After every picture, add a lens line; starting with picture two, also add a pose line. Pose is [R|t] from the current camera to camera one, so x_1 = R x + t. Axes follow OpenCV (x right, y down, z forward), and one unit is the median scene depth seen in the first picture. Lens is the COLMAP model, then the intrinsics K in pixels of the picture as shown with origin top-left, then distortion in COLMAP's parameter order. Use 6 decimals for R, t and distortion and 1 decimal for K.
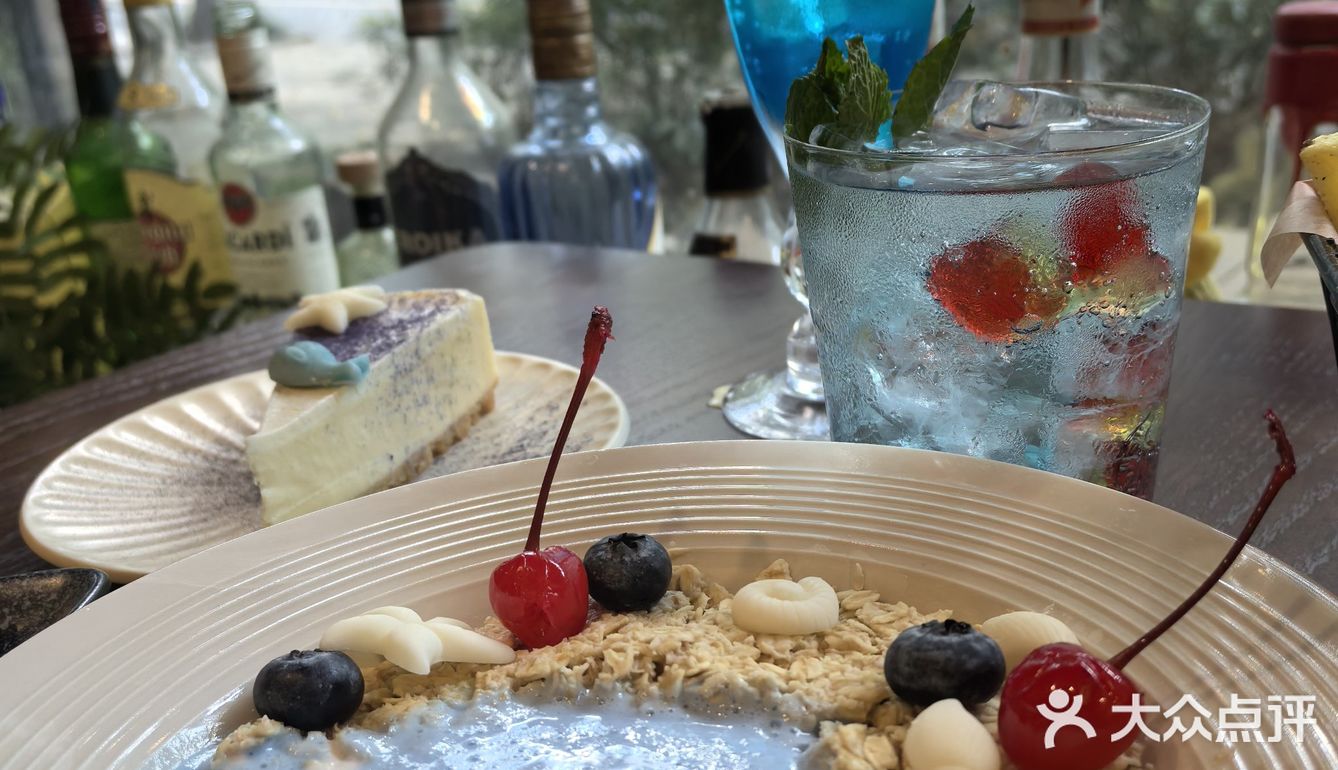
lens RADIAL K [[1443.1, 0, 669.0], [0, 1443.1, 385.0], [0, 0, 1]] dist [0.105298, -0.349658]
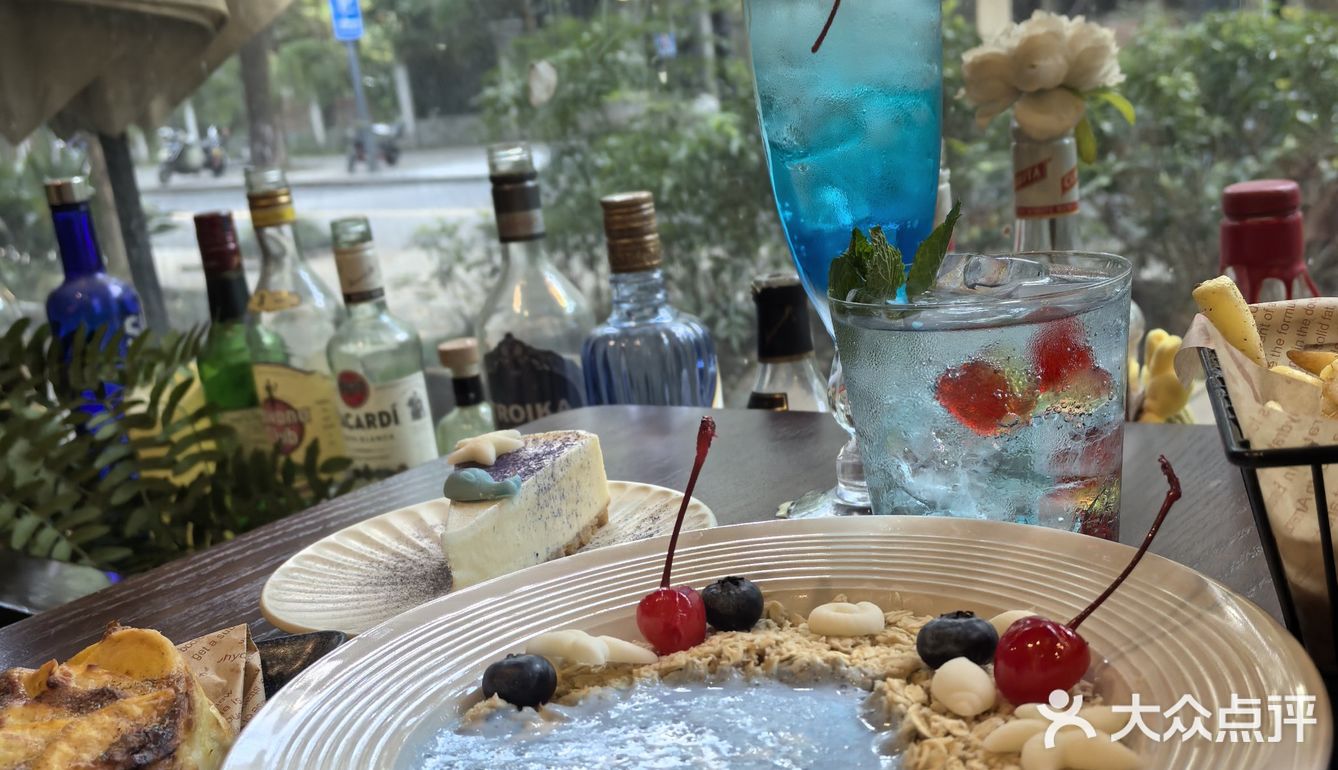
lens RADIAL K [[1392.7, 0, 647.2], [0, 1392.7, 382.9], [0, 0, 1]] dist [0.117891, -0.520829]
pose [[0.998236, -0.037221, -0.046263, -0.028220], [0.030955, 0.991101, -0.129462, 0.062391], [0.050670, 0.127802, 0.990505, -0.264296]]
